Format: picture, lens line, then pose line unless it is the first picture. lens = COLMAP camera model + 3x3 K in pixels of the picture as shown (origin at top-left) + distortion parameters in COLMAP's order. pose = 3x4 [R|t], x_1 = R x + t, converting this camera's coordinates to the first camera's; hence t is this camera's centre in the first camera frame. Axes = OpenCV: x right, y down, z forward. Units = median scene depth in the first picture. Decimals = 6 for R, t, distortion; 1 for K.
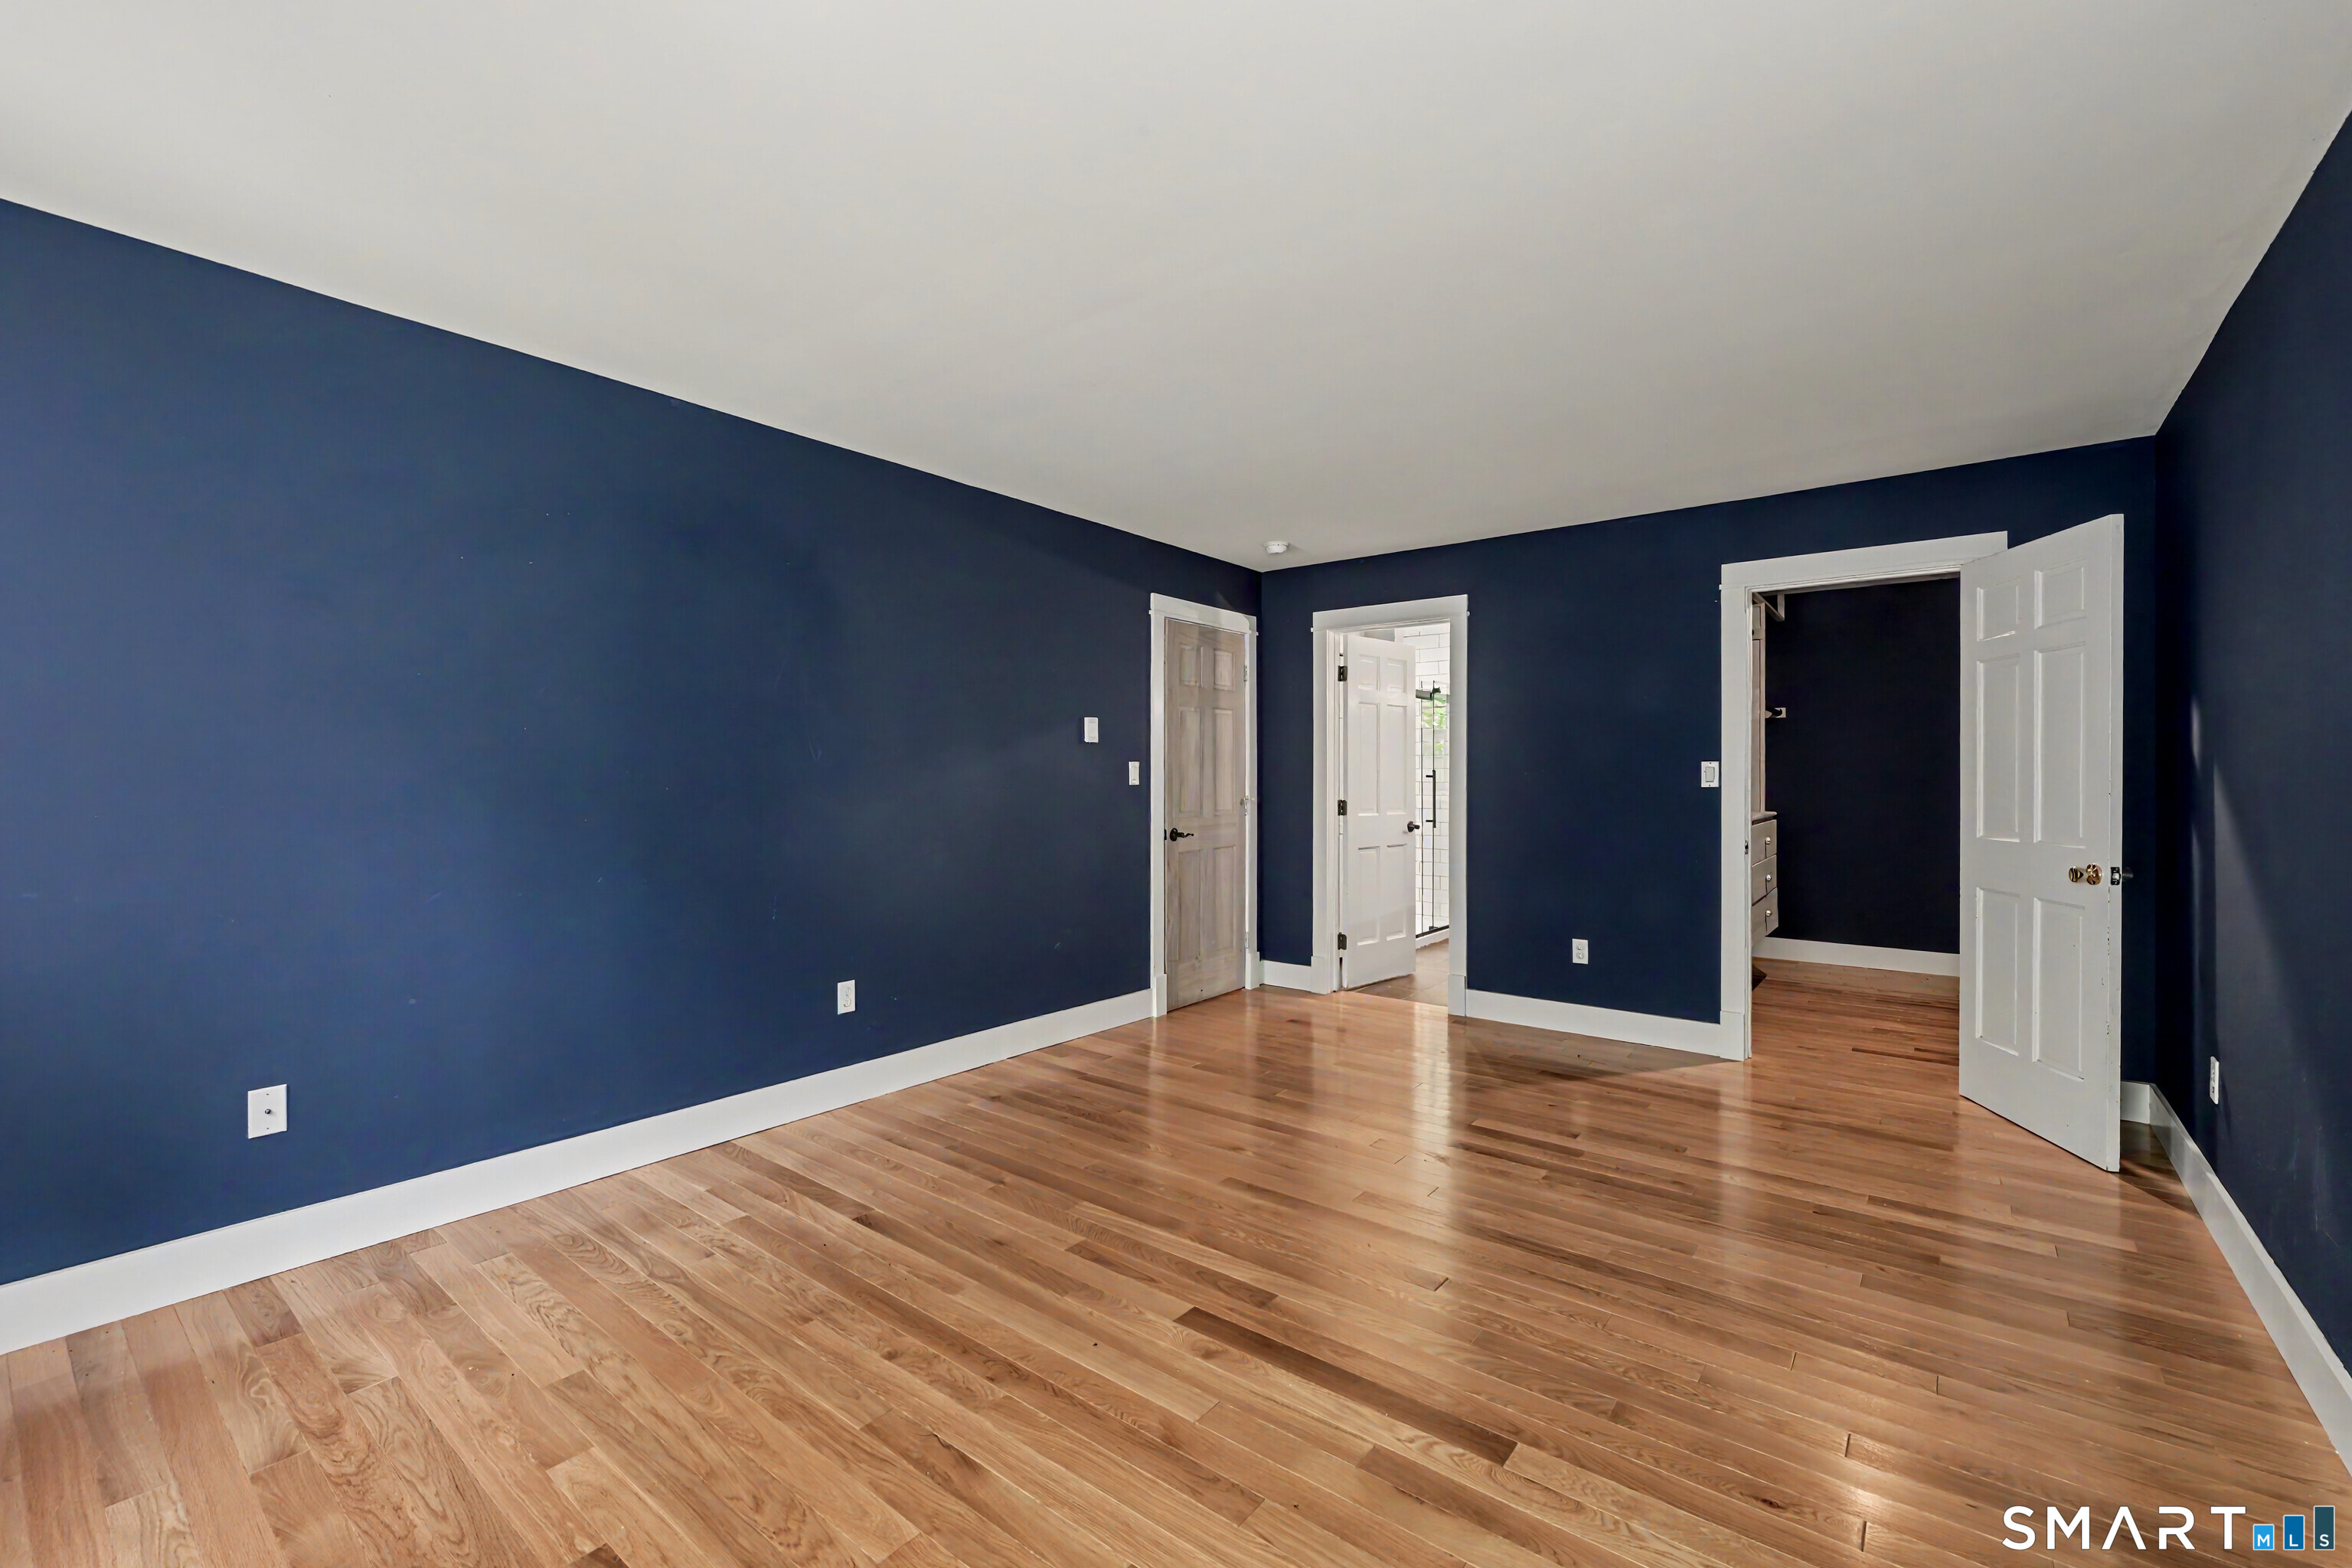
lens RADIAL K [[980.2, 0, 1166.9], [0, 980.2, 772.1], [0, 0, 1]] dist [0.001757, 0.000421]
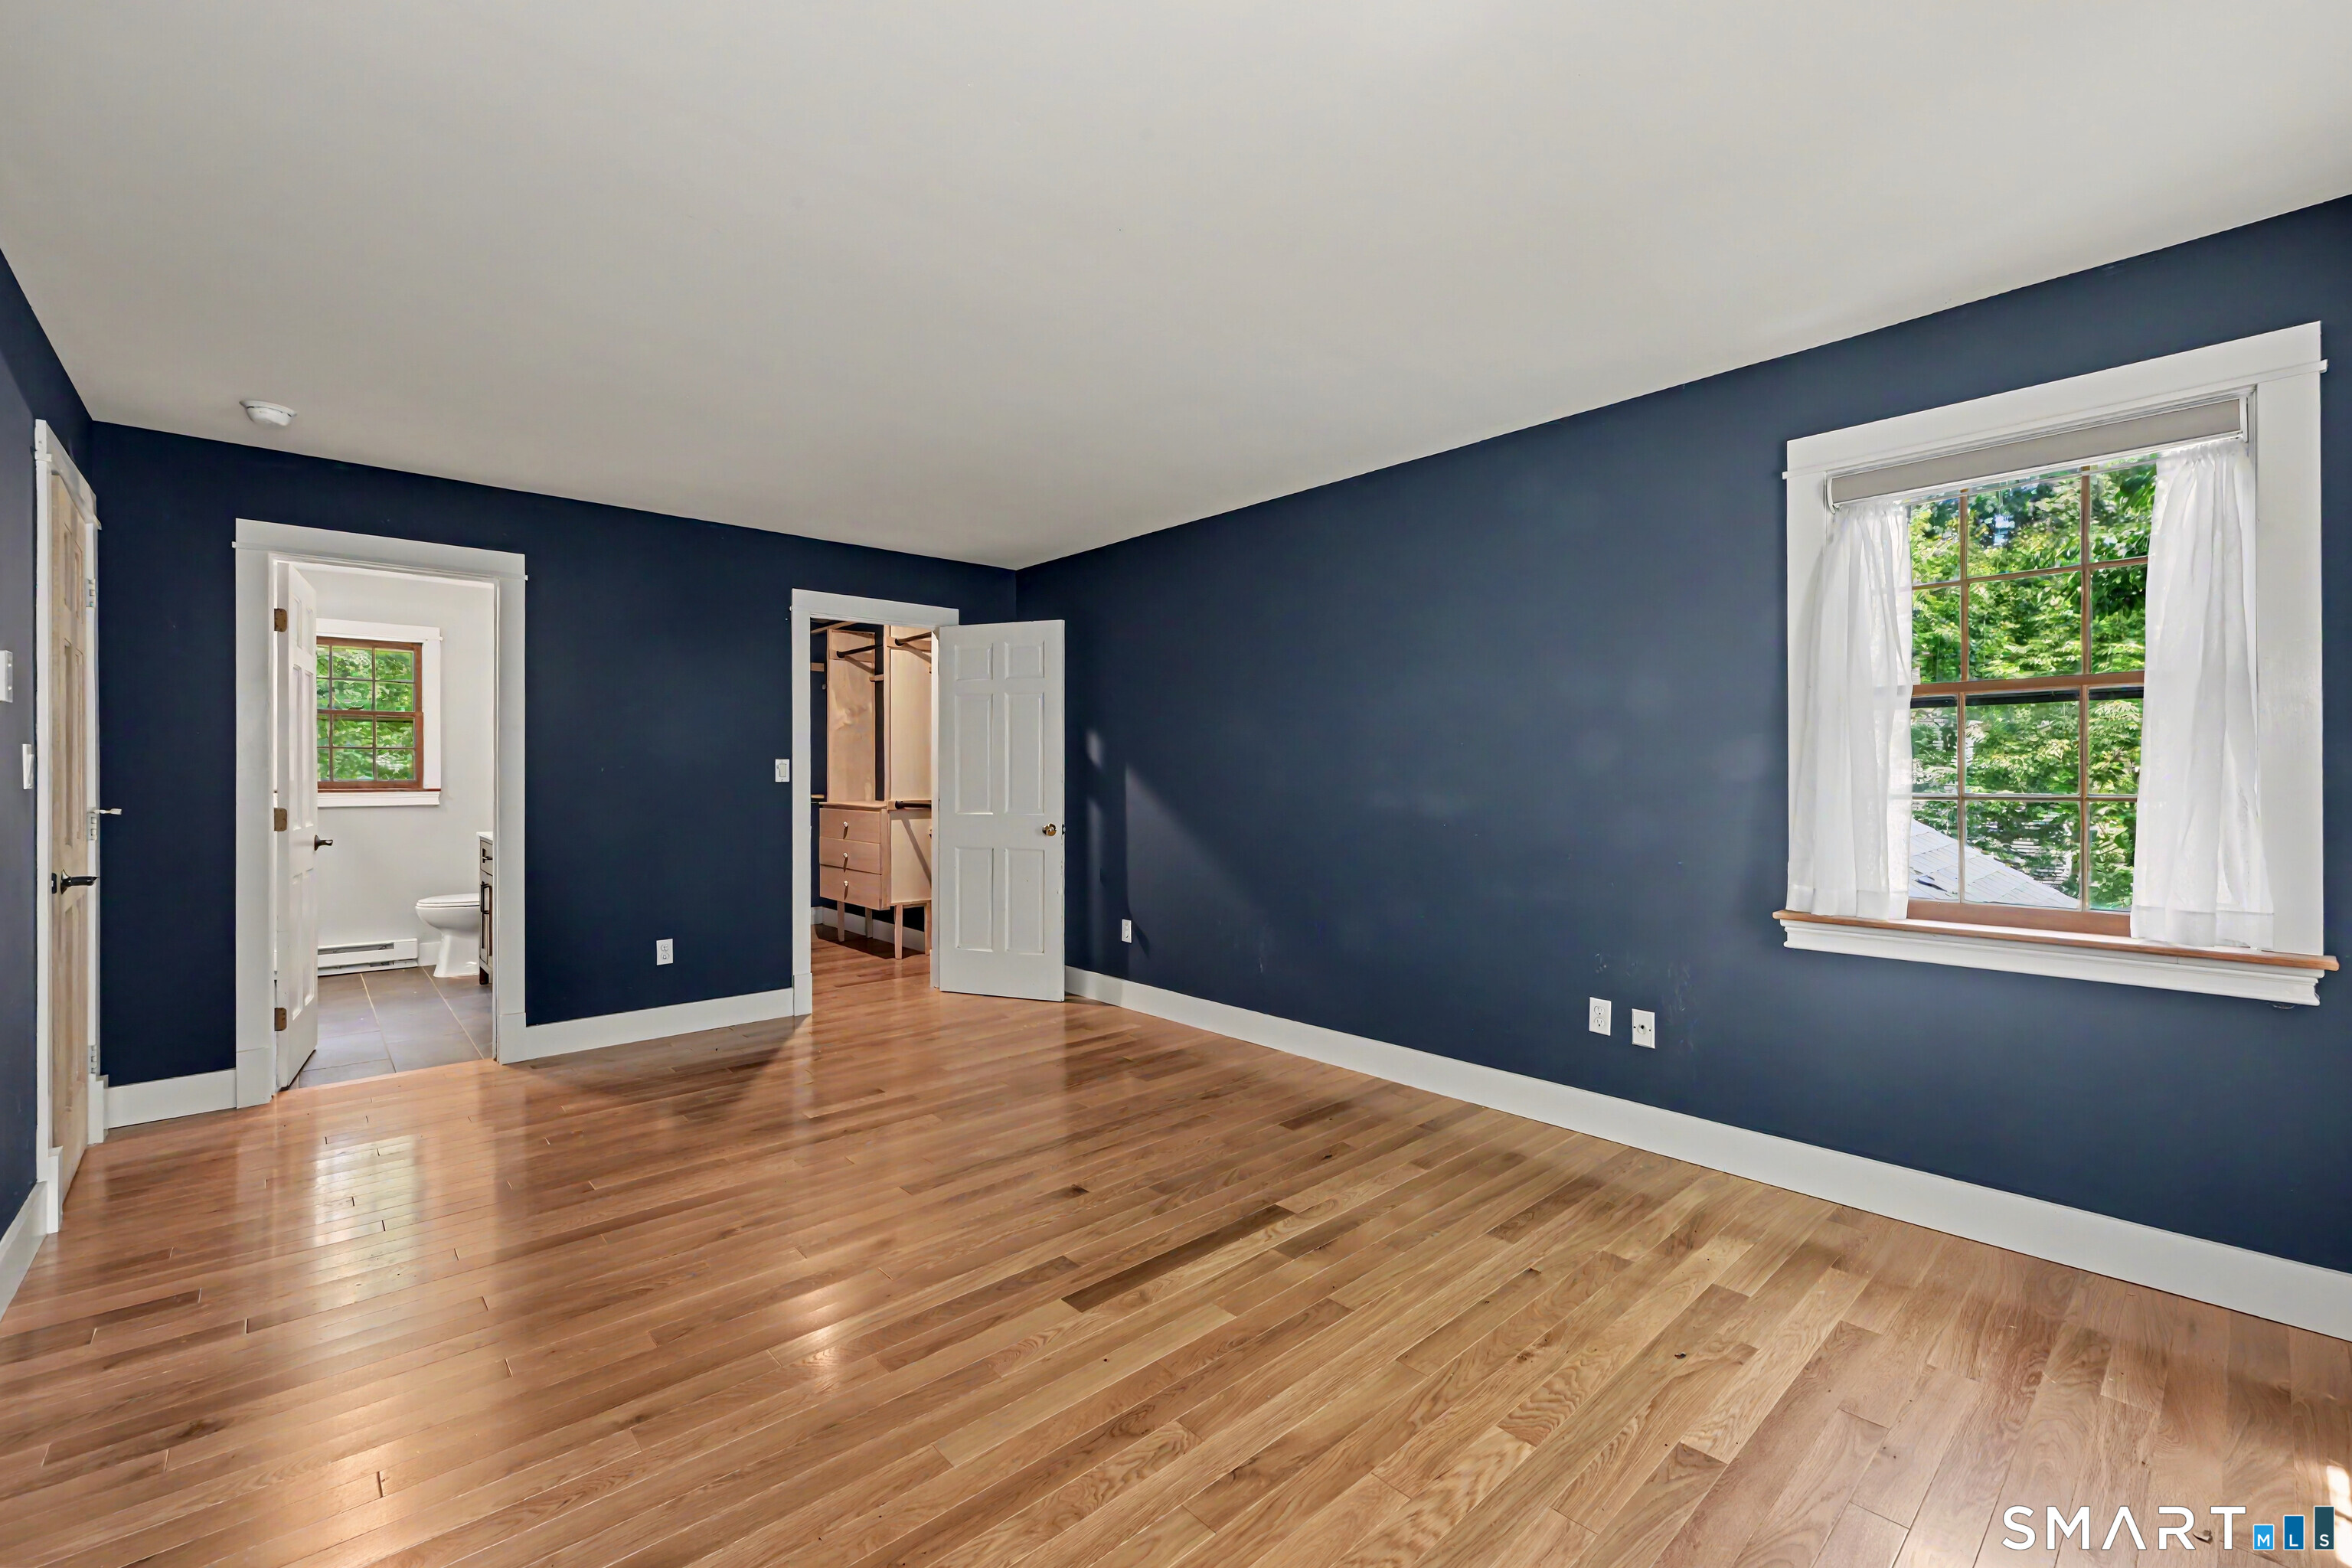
lens RADIAL K [[969.5, 0, 1163.2], [0, 969.5, 765.1], [0, 0, 1]] dist [-0.001857, -0.000075]
pose [[0.170801, 0.007442, 0.985277, -0.674434], [-0.002006, 0.999972, -0.007206, 0.004849], [-0.985304, -0.000746, 0.170811, 0.526143]]
